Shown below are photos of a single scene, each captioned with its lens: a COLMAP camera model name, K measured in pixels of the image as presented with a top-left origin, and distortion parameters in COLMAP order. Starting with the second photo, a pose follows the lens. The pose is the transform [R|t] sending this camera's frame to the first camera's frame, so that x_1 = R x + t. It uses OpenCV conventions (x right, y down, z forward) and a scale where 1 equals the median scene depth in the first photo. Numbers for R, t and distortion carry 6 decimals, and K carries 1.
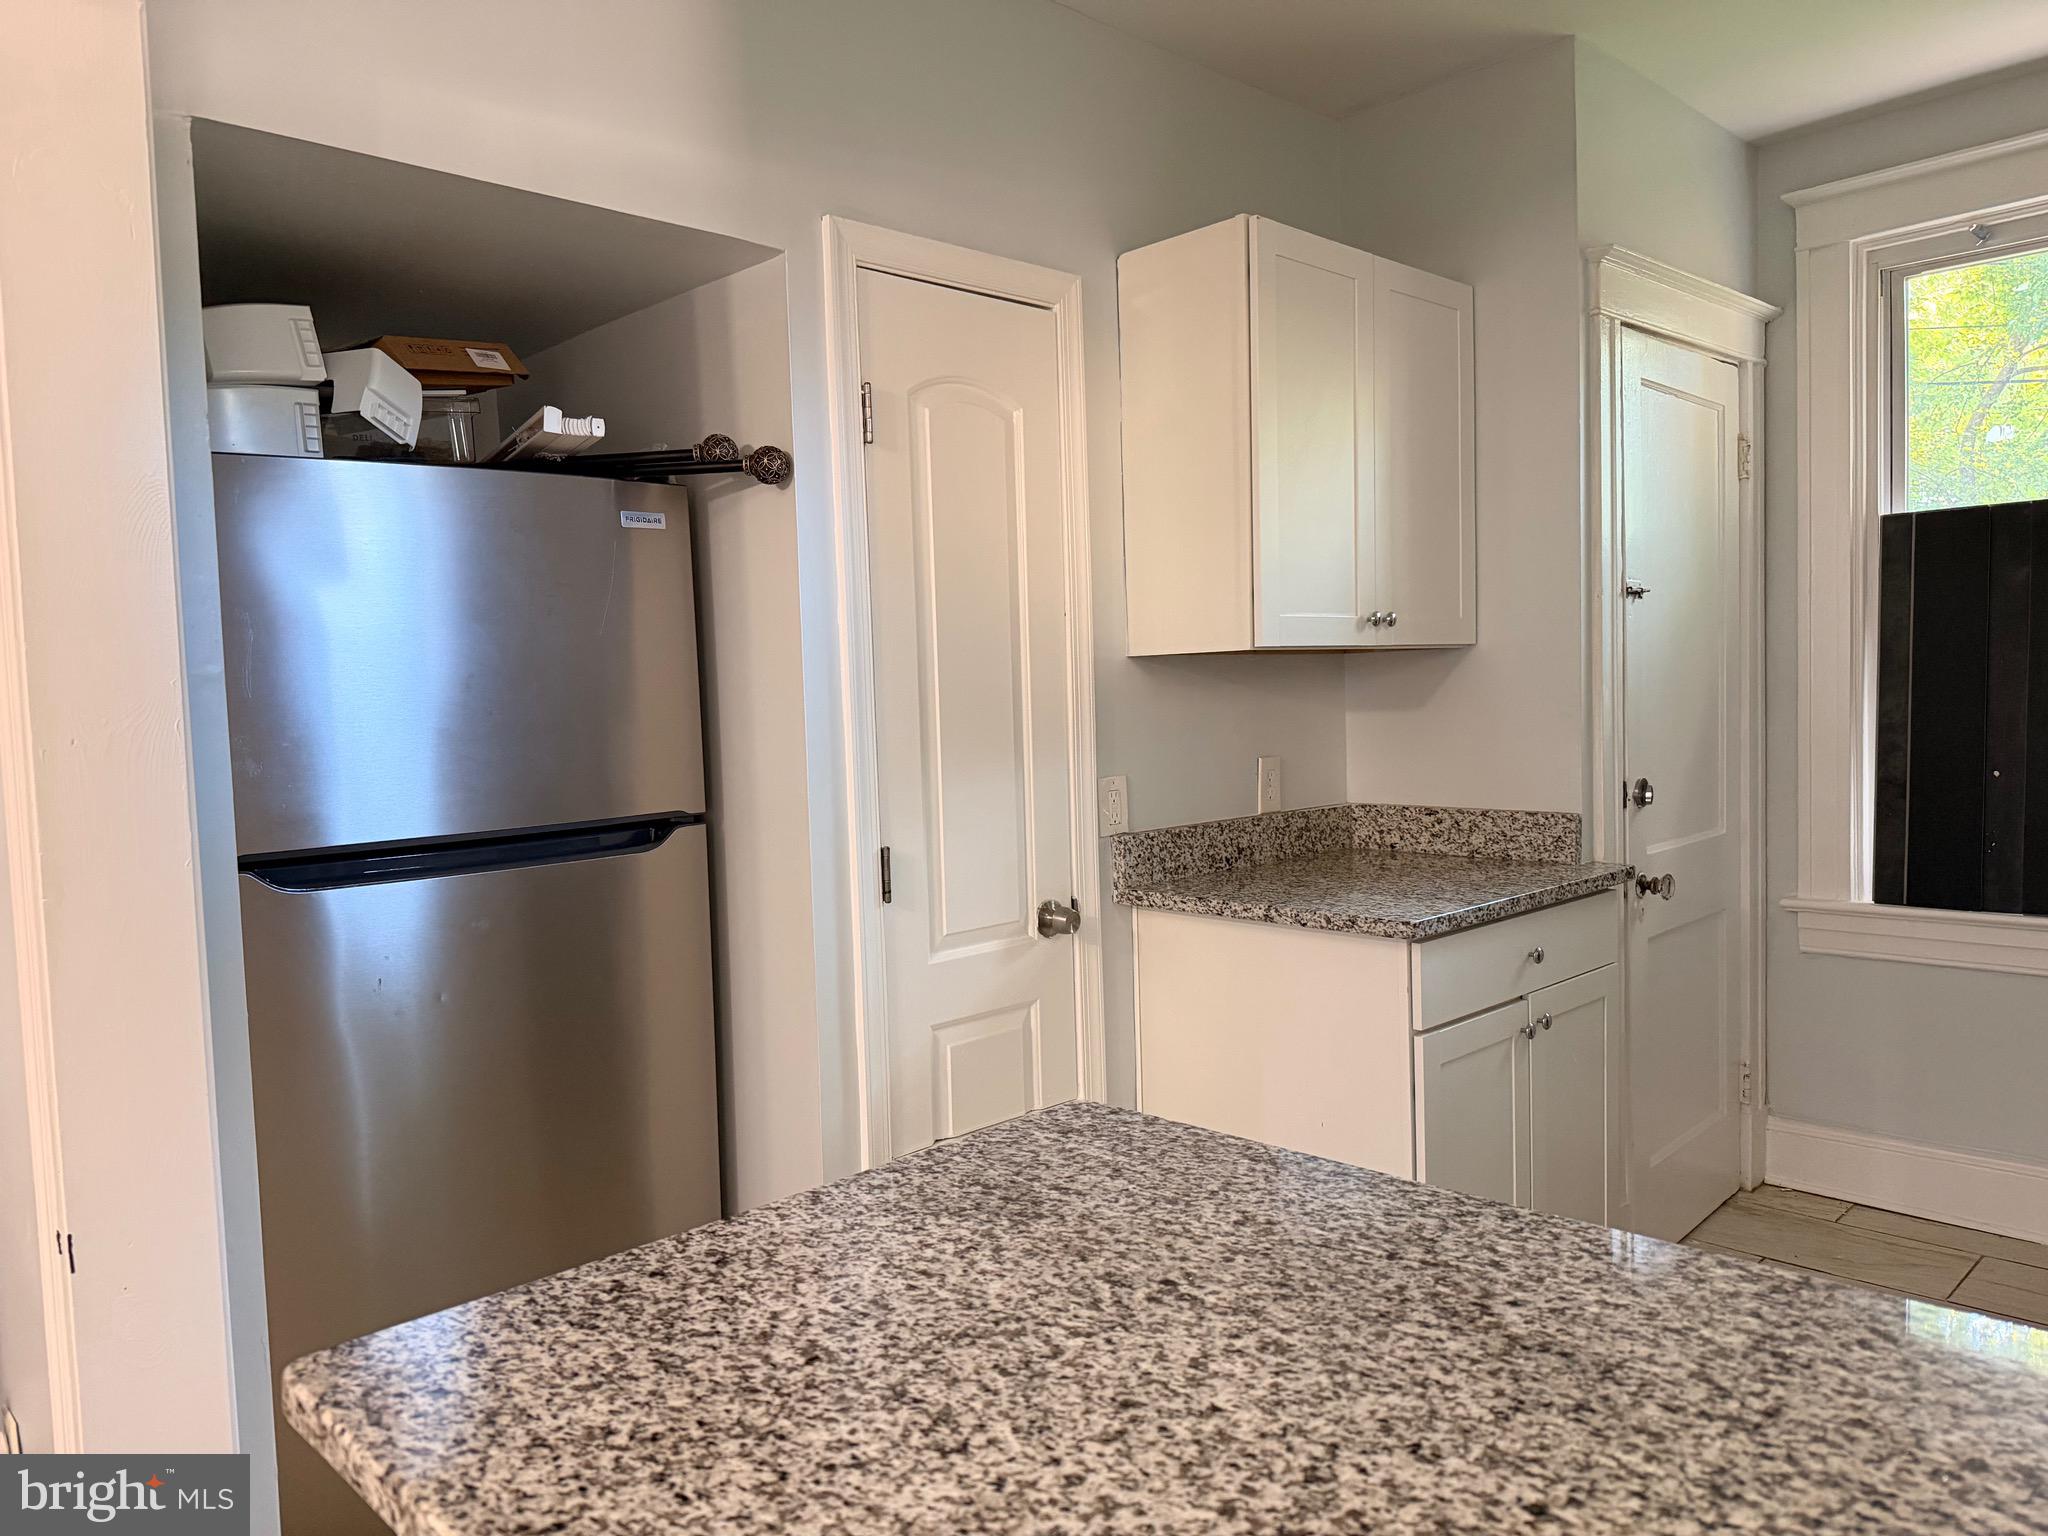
lens RADIAL K [[1462.5, 0, 1024.0], [0, 1462.5, 768.0], [0, 0, 1]] dist [0.004583, 0.002076]
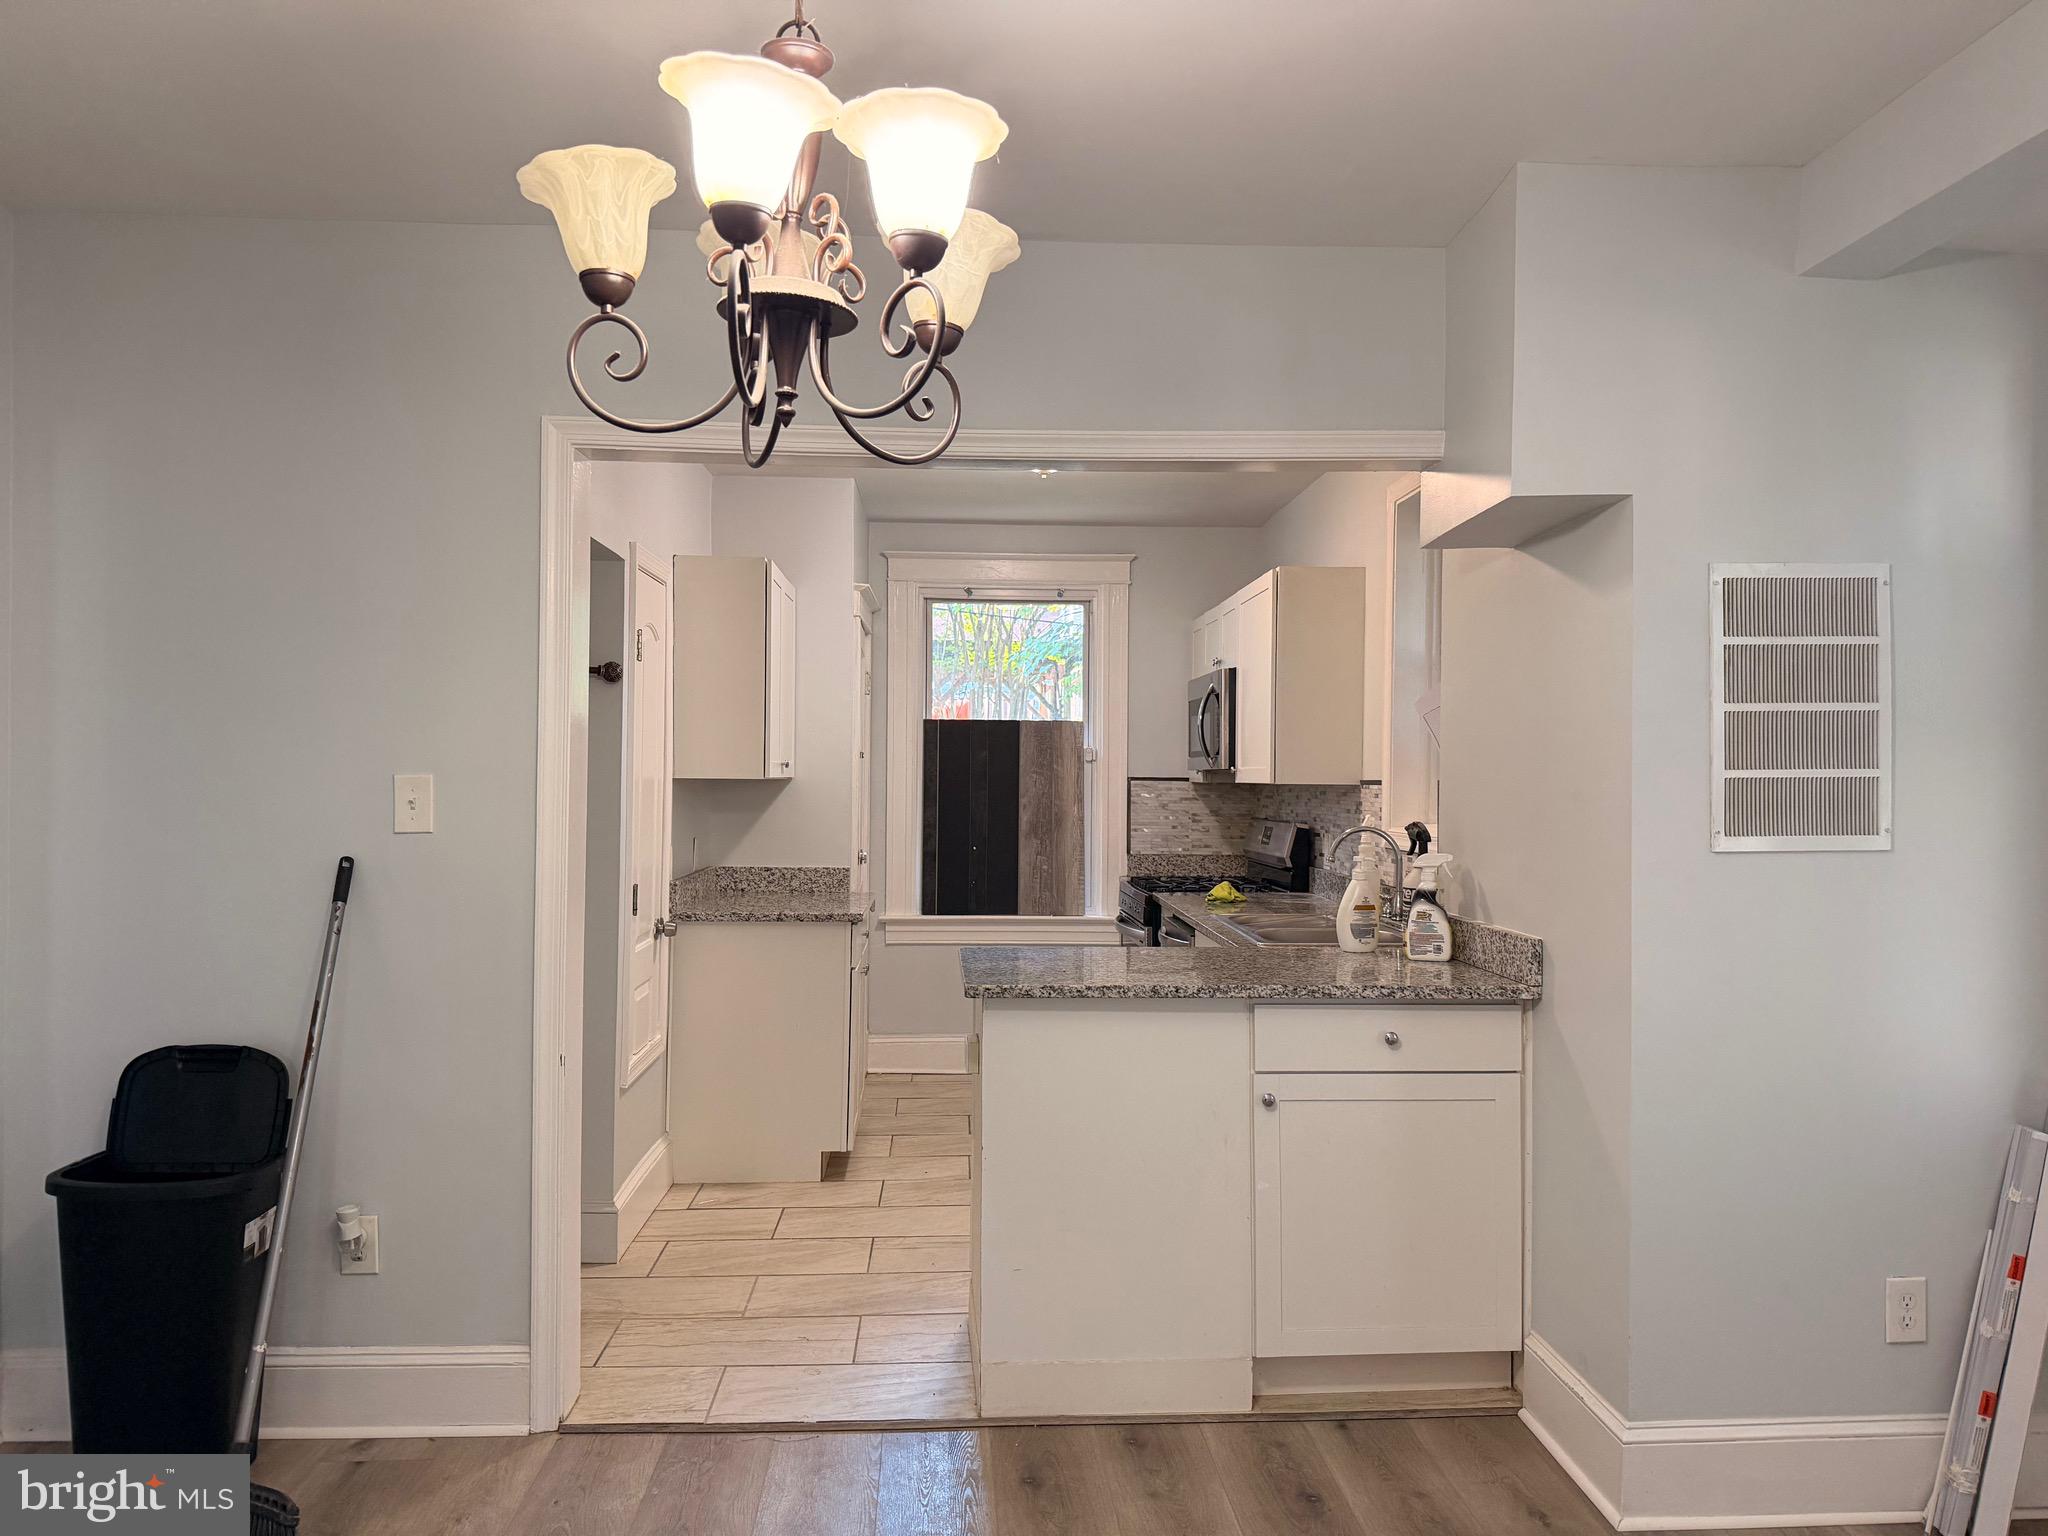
lens RADIAL K [[1395.7, 0, 1024.0], [0, 1395.7, 768.0], [0, 0, 1]] dist [0.000033, -0.000007]
pose [[0.651923, 0.040077, 0.757225, -0.777806], [0.017122, 0.997570, -0.067539, 0.025400], [-0.758092, 0.056996, 0.649653, -0.342690]]
